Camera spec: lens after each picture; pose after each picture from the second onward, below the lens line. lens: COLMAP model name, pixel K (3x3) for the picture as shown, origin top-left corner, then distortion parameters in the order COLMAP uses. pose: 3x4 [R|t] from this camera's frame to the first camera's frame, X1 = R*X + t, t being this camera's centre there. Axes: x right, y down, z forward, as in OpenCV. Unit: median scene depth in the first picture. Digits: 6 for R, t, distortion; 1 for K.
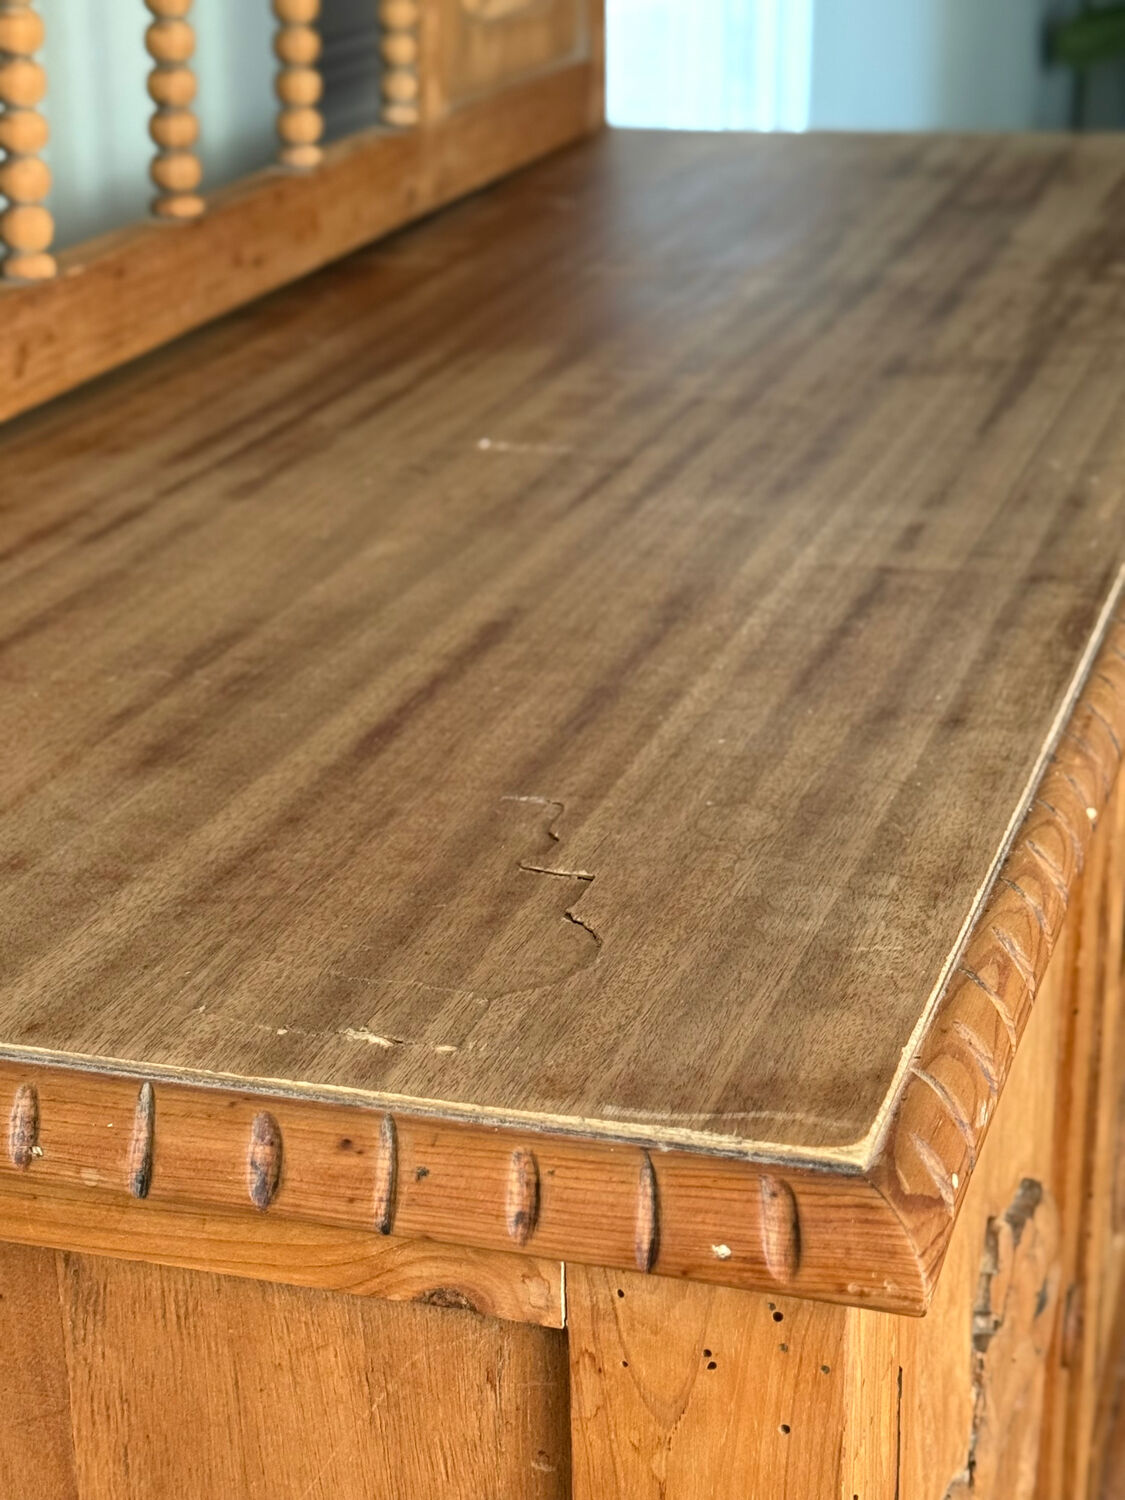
lens RADIAL K [[2766.1, 0, 562.5], [0, 2766.1, 750.0], [0, 0, 1]] dist [0.169667, -0.058613]
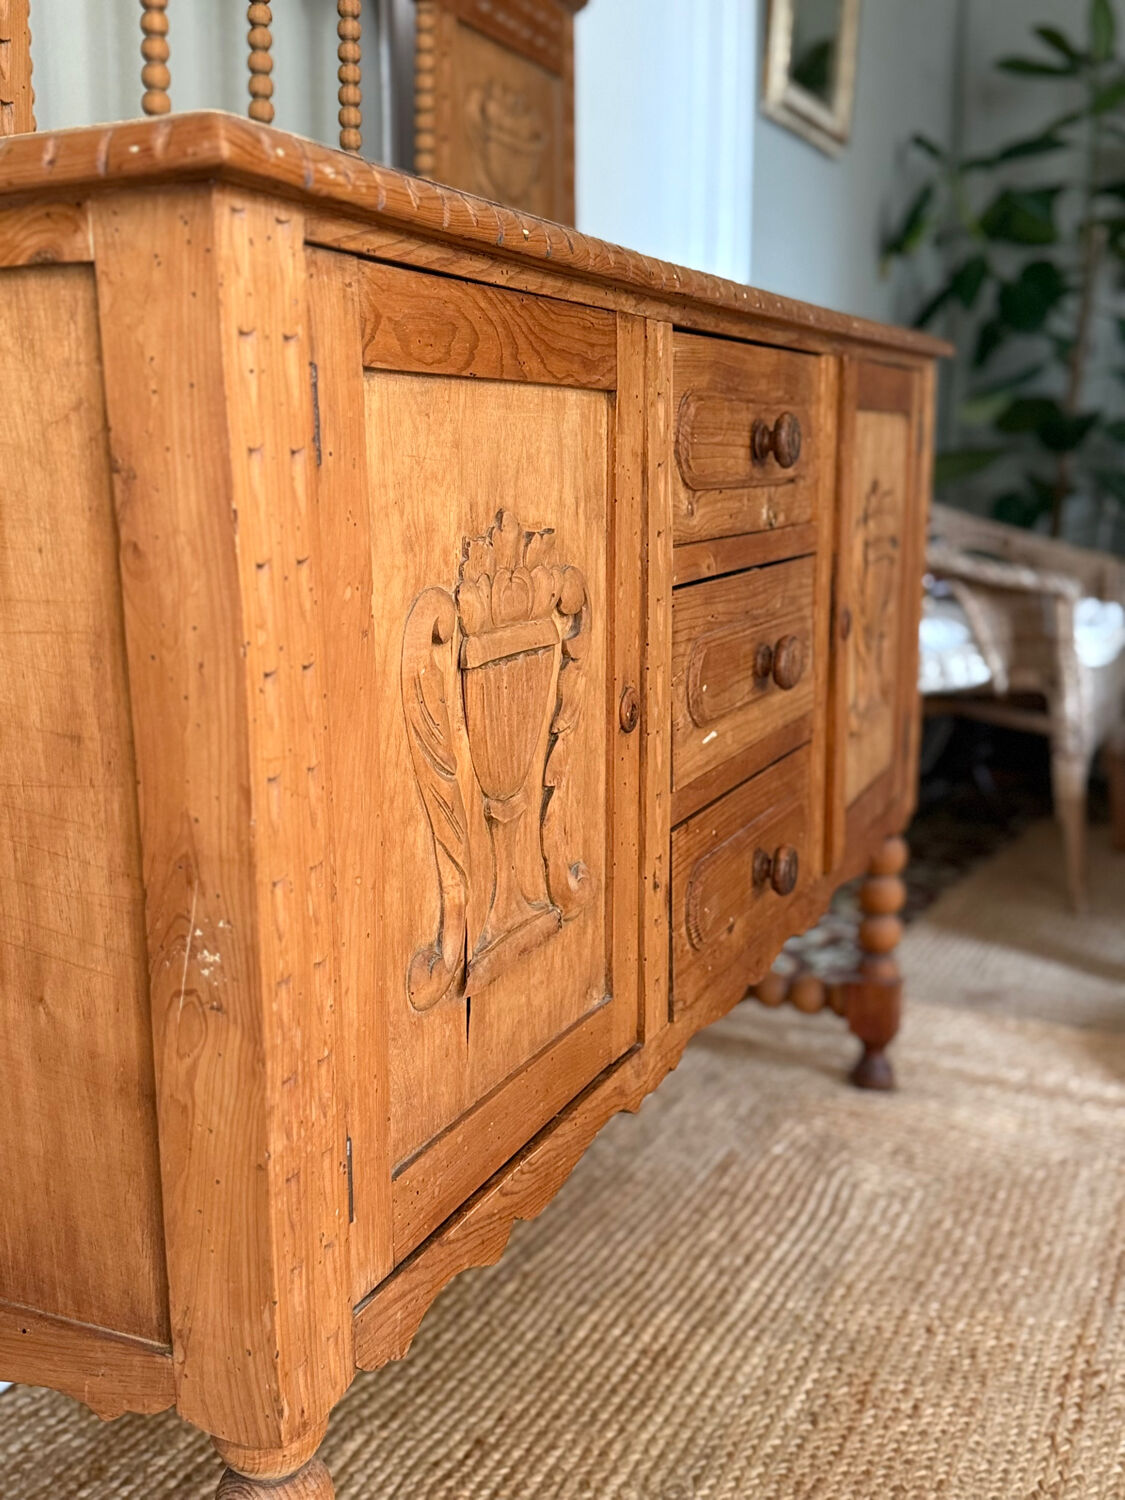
lens RADIAL K [[1502.3, 0, 558.2], [0, 1502.3, 750.0], [0, 0, 1]] dist [0.192997, -0.444997]
pose [[0.991693, 0.029048, -0.125302, 0.321821], [-0.050037, 0.984555, -0.167771, 0.492394], [0.118493, 0.172647, 0.977830, 0.054402]]
